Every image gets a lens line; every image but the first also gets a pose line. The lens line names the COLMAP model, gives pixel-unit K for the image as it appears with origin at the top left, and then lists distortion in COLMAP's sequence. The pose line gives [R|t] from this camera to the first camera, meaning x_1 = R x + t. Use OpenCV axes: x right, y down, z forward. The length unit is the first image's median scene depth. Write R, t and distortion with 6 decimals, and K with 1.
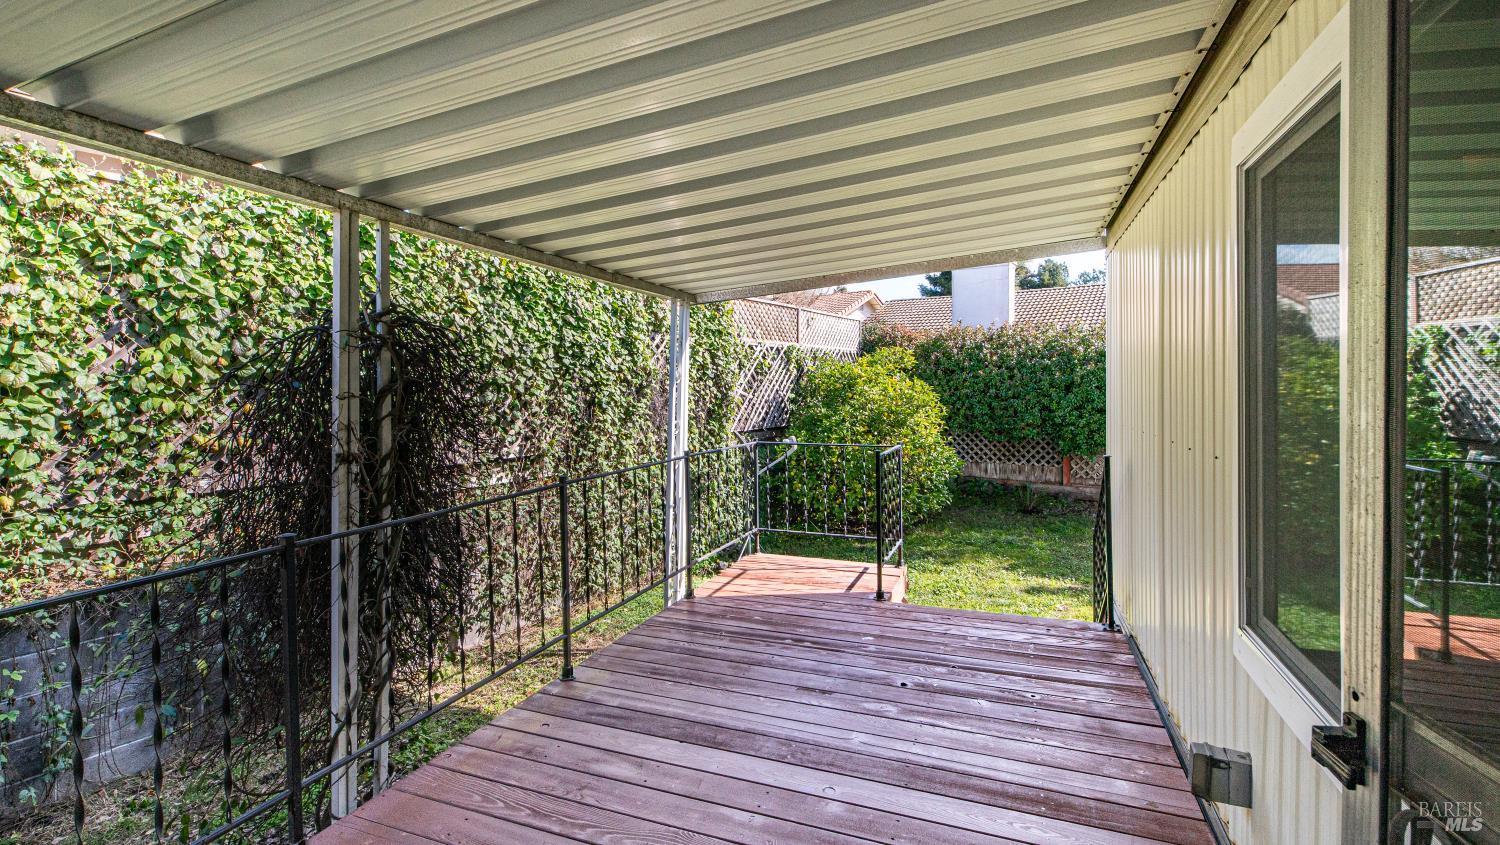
lens RADIAL K [[679.0, 0, 753.1], [0, 679.0, 394.9], [0, 0, 1]] dist [0.008549, -0.004712]
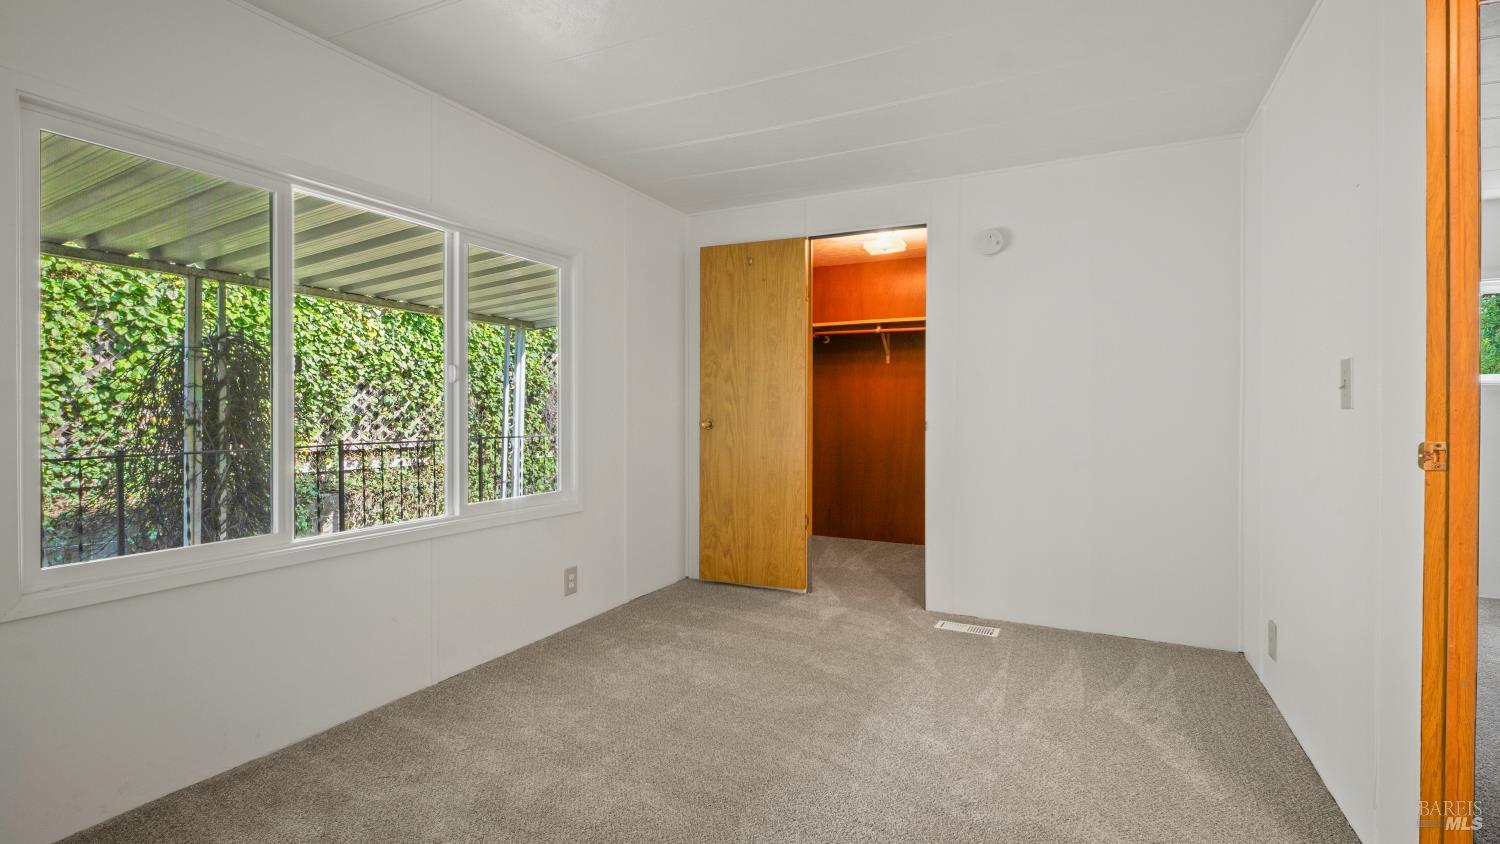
lens RADIAL K [[679.0, 0, 739.2], [0, 679.0, 414.7], [0, 0, 1]] dist [0.008549, -0.004712]
pose [[0.995810, 0.009351, -0.090964, 0.630694], [-0.009675, 0.999948, -0.003116, 0.045938], [0.090930, 0.003983, 0.995849, -0.394103]]
